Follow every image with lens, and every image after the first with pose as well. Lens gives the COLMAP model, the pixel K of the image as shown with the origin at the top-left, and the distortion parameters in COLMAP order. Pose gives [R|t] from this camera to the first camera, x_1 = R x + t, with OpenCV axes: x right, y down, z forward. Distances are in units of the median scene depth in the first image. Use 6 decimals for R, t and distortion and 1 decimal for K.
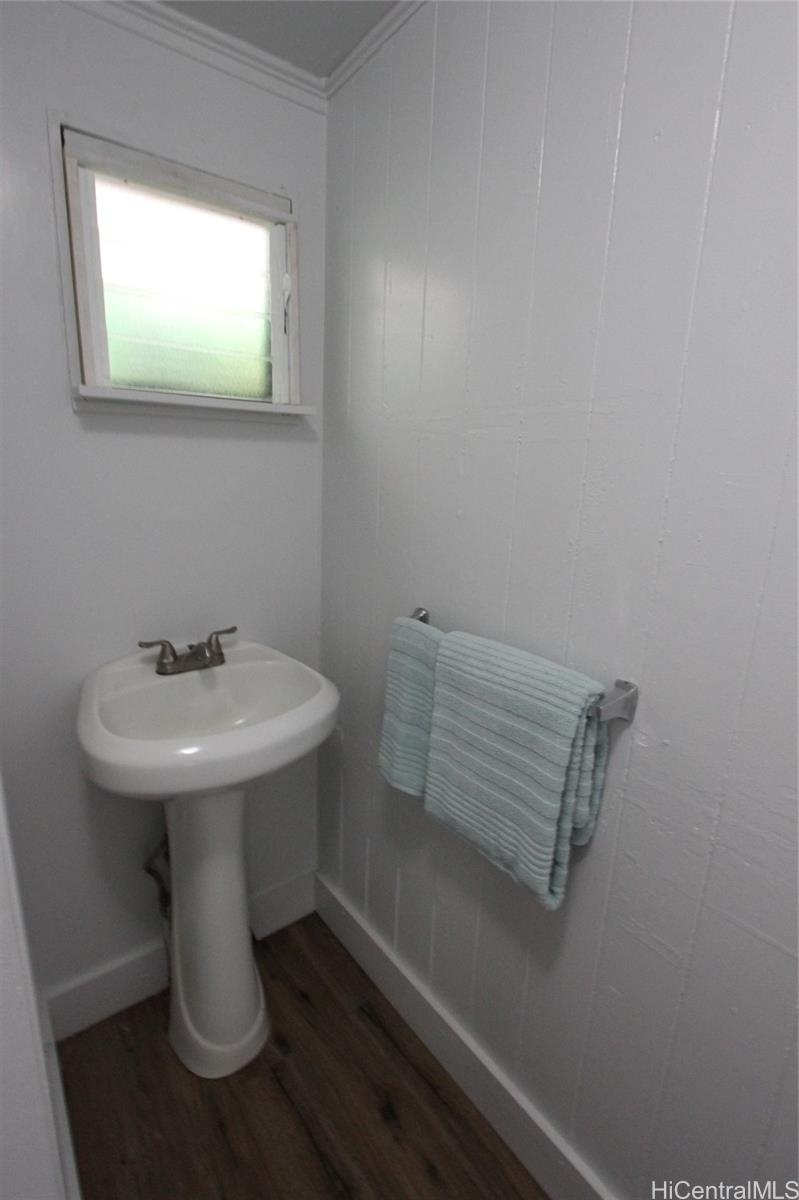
lens RADIAL K [[561.1, 0, 387.5], [0, 561.1, 590.7], [0, 0, 1]] dist [-0.027859, 0.010931]
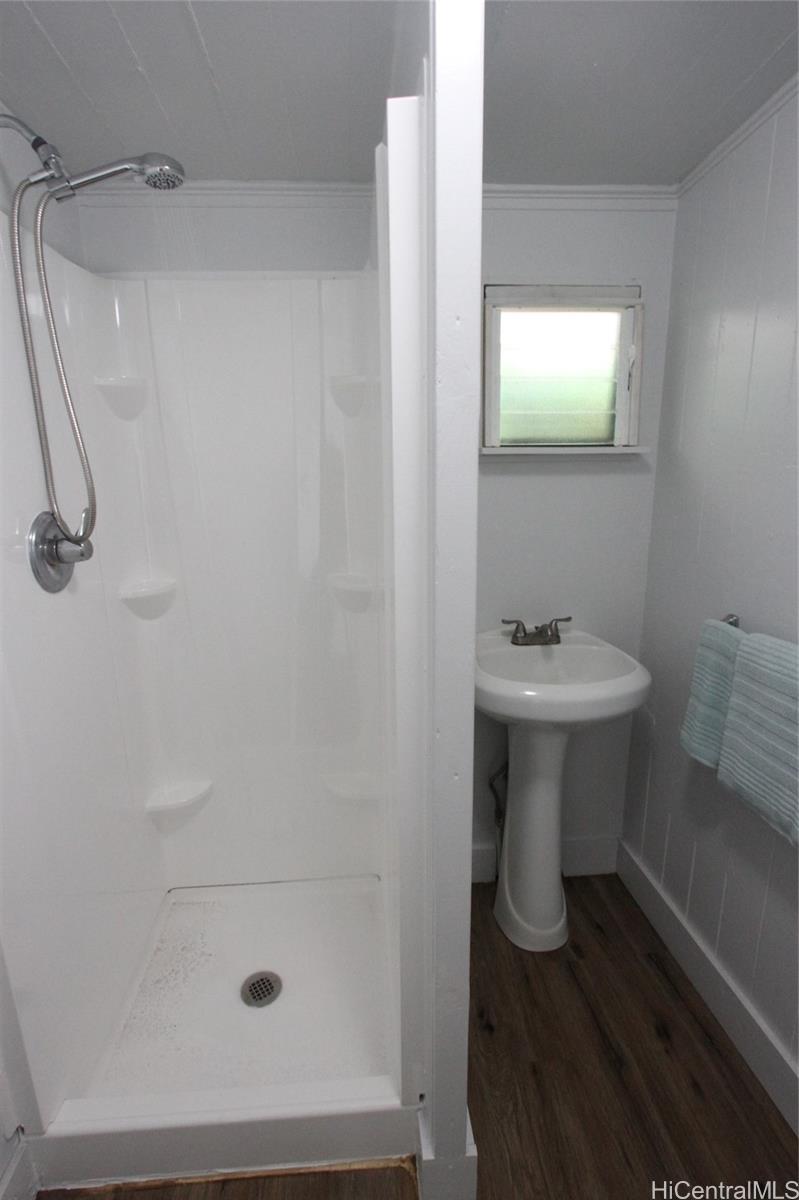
lens RADIAL K [[561.1, 0, 387.5], [0, 561.1, 590.7], [0, 0, 1]] dist [-0.027859, 0.010931]
pose [[0.837143, 0.071001, -0.542356, 0.084445], [-0.082291, 0.996602, 0.003448, 0.037819], [0.540758, 0.041744, 0.840142, -0.375059]]
